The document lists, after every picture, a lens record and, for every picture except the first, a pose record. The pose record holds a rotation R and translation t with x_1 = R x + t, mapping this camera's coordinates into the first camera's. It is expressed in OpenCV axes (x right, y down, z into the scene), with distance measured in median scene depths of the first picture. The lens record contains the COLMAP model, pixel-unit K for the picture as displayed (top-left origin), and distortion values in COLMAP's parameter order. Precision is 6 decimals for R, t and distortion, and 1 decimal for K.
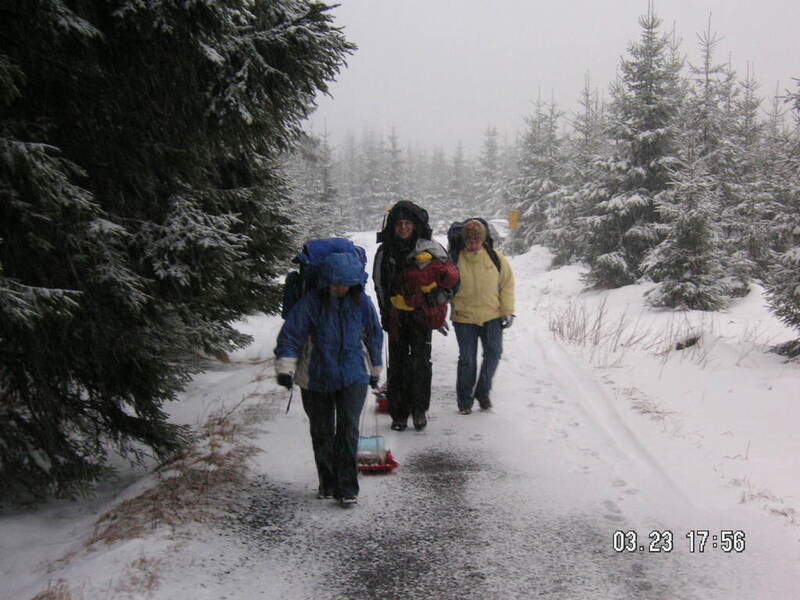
lens RADIAL K [[1421.9, 0, 400.4], [0, 1421.9, 300.1], [0, 0, 1]] dist [0.020507, 0.000000]
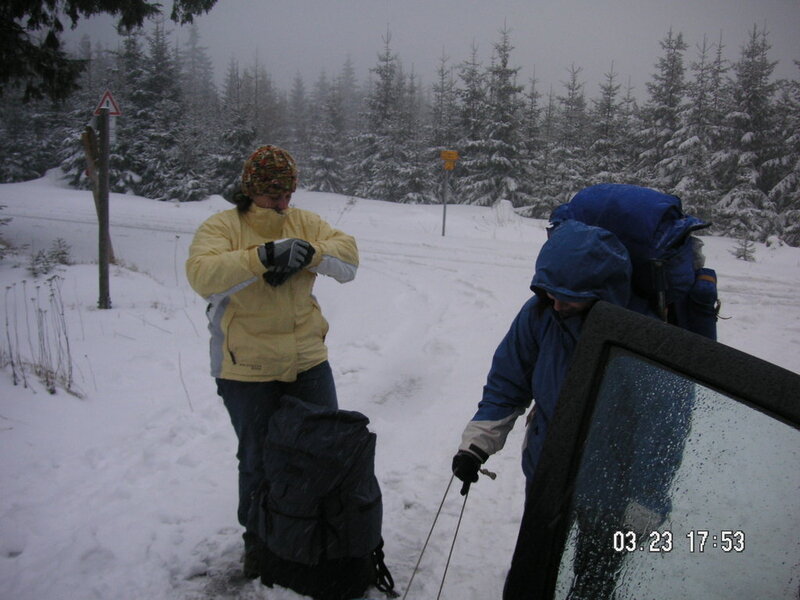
lens RADIAL K [[856.0, 0, 399.1], [0, 856.0, 300.7], [0, 0, 1]] dist [-0.179589, 0.000000]
pose [[0.982400, 0.065943, -0.174762, 0.020406], [-0.049695, 0.994162, 0.095770, -0.041110], [0.180057, -0.085400, 0.979942, 0.641673]]
